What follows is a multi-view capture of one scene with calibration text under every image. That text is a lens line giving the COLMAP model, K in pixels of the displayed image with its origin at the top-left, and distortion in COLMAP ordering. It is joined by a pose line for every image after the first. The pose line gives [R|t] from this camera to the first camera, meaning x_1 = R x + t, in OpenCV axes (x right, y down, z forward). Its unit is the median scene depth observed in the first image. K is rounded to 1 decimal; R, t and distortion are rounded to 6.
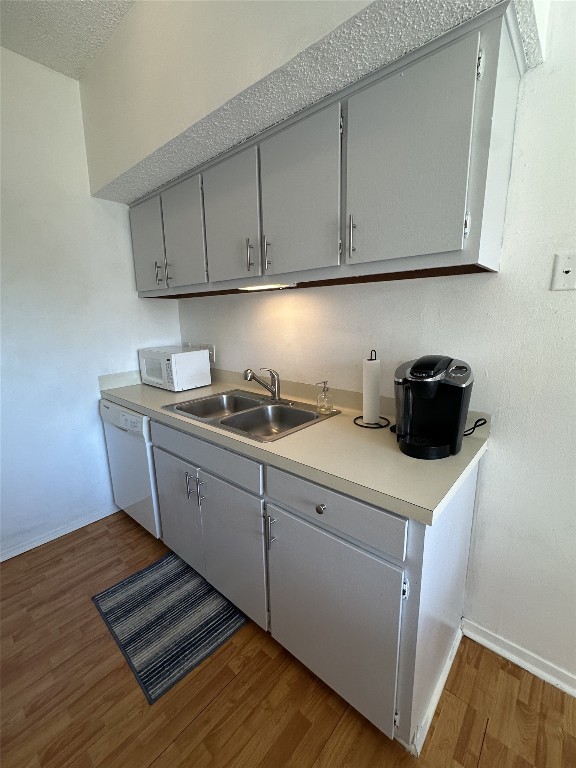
lens RADIAL K [[327.2, 0, 288.0], [0, 327.2, 384.0], [0, 0, 1]] dist [0.000694, 0.000516]
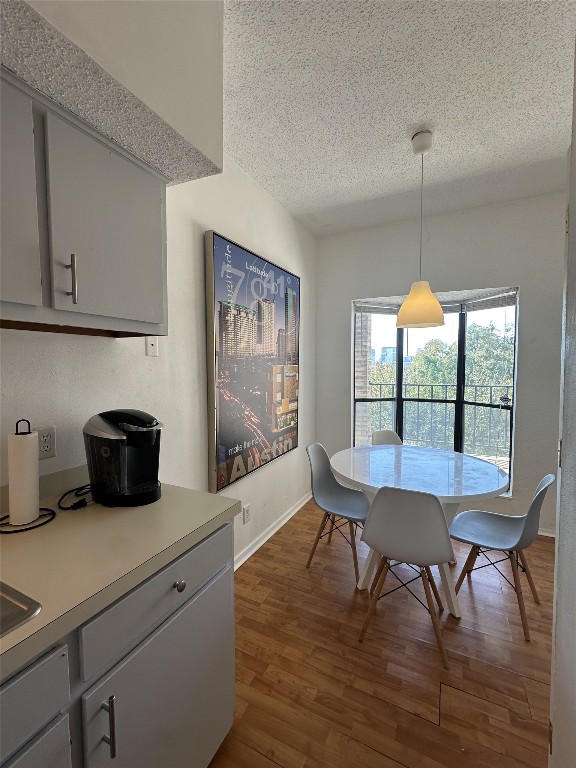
lens RADIAL K [[327.2, 0, 288.0], [0, 327.2, 384.0], [0, 0, 1]] dist [0.000694, 0.000516]
pose [[-0.259222, -0.042188, 0.964896, -0.508774], [0.199145, 0.975242, 0.096142, -0.114907], [-0.945064, 0.217077, -0.244403, 0.513216]]
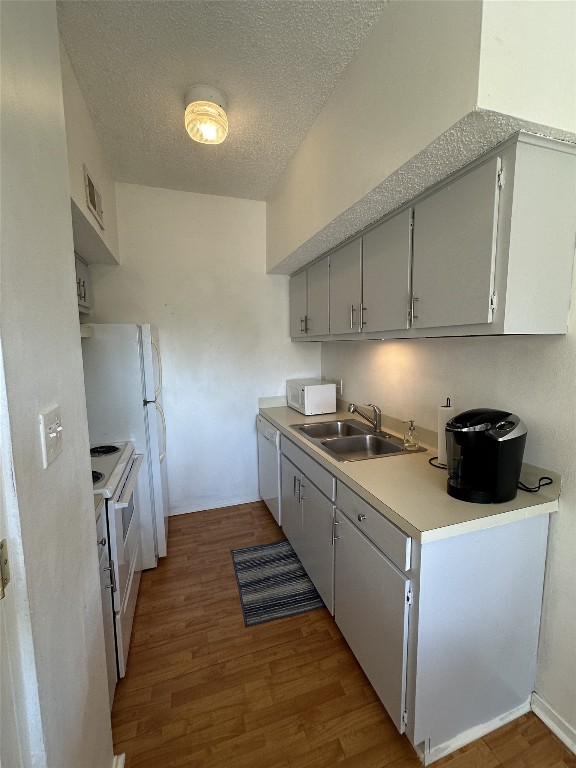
lens RADIAL K [[327.2, 0, 288.0], [0, 327.2, 384.0], [0, 0, 1]] dist [0.000694, 0.000516]
pose [[0.866277, 0.065031, -0.495313, 0.285993], [-0.104266, 0.993191, -0.051957, -0.030356], [0.488562, 0.096653, 0.867159, -0.201462]]
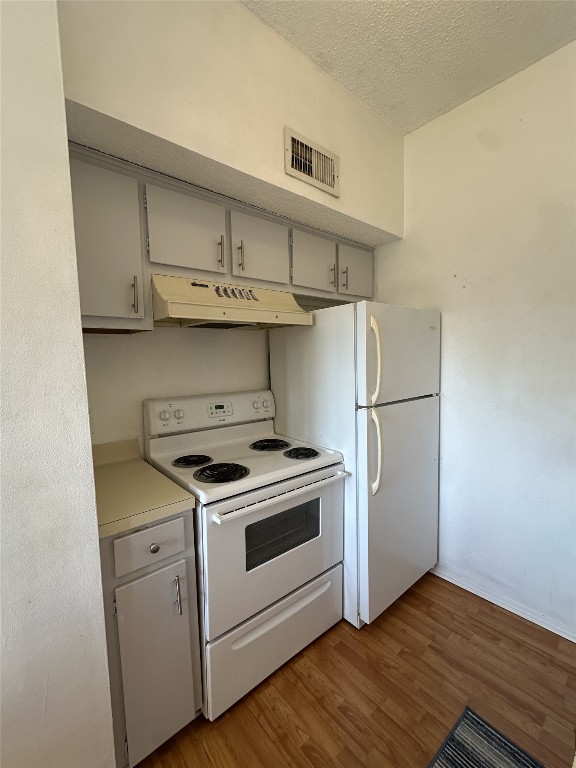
lens RADIAL K [[327.2, 0, 288.0], [0, 327.2, 384.0], [0, 0, 1]] dist [0.000694, 0.000516]
pose [[-0.140143, 0.088048, -0.986209, 0.155779], [-0.175668, 0.978025, 0.112281, -0.104664], [0.974423, 0.188981, -0.121597, 0.536387]]
